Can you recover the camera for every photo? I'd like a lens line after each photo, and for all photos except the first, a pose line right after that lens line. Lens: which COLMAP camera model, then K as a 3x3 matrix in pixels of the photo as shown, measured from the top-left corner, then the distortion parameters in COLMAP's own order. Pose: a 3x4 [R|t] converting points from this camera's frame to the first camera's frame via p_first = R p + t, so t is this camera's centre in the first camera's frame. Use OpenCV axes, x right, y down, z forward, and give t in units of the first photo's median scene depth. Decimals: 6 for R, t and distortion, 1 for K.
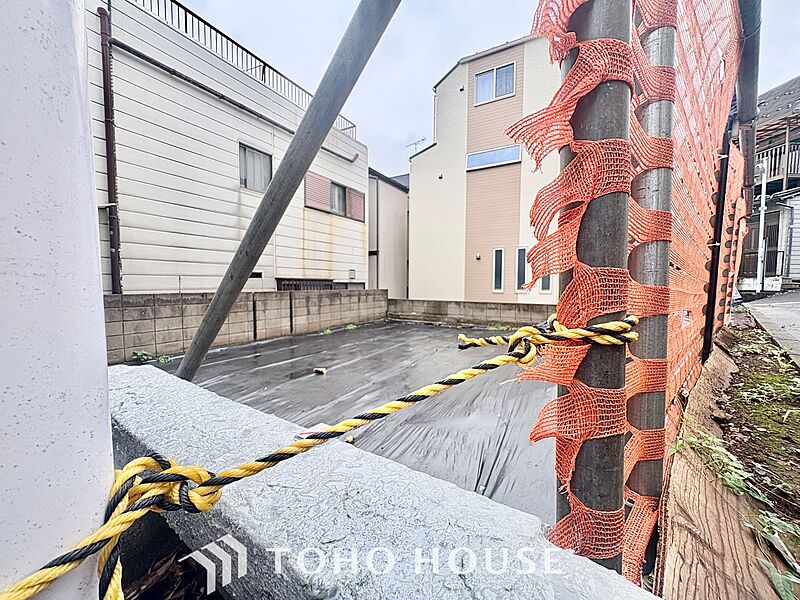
lens RADIAL K [[319.1, 0, 397.4], [0, 319.1, 302.0], [0, 0, 1]] dist [-0.002485, -0.000438]
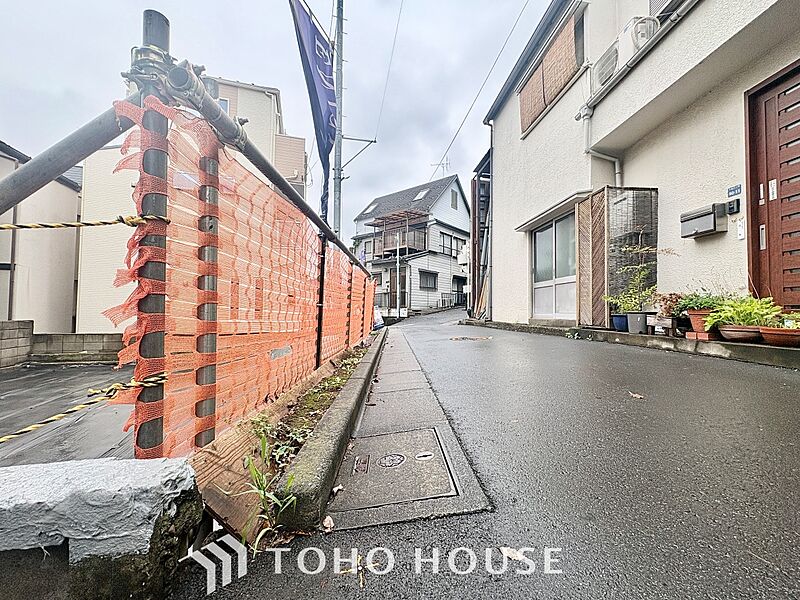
lens RADIAL K [[319.1, 0, 399.9], [0, 319.1, 300.7], [0, 0, 1]] dist [-0.002485, -0.000438]
pose [[0.677623, 0.026241, 0.734941, 0.001849], [0.035235, 0.997057, -0.068087, -0.010228], [-0.734565, 0.072033, 0.674704, -0.074988]]
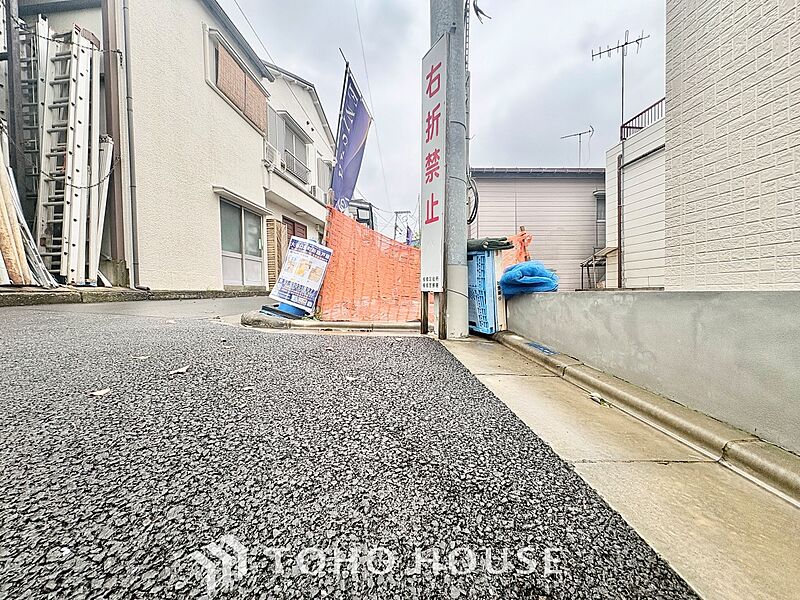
lens RADIAL K [[319.1, 0, 396.5], [0, 319.1, 300.1], [0, 0, 1]] dist [-0.002485, -0.000438]
pose [[-0.808479, 0.017865, -0.588254, 0.885664], [-0.025250, 0.997566, 0.065000, -0.028869], [0.587983, 0.067404, -0.806060, 1.081662]]
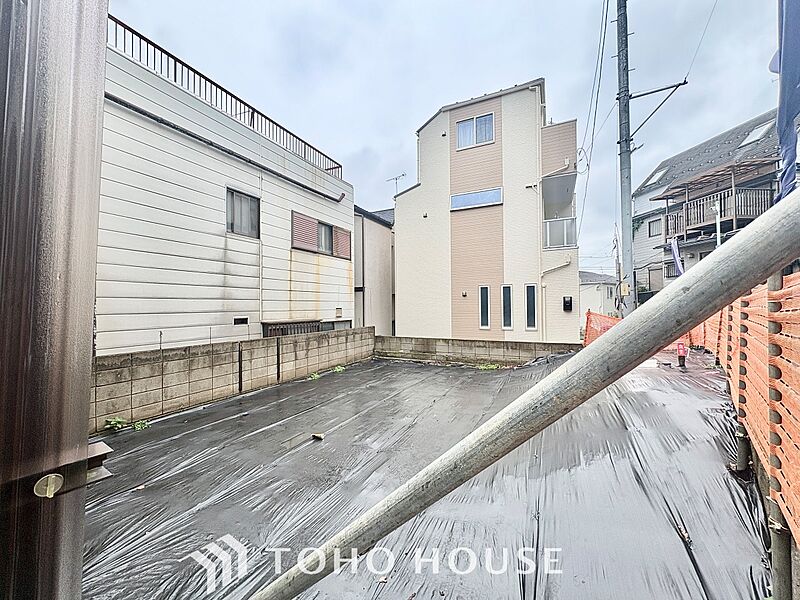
lens RADIAL K [[319.1, 0, 398.3], [0, 319.1, 301.3], [0, 0, 1]] dist [-0.002485, -0.000438]
pose [[0.997207, -0.011220, 0.073837, -0.037467], [0.016582, 0.997237, -0.072412, -0.057695], [-0.072820, 0.073434, 0.994638, 0.009801]]
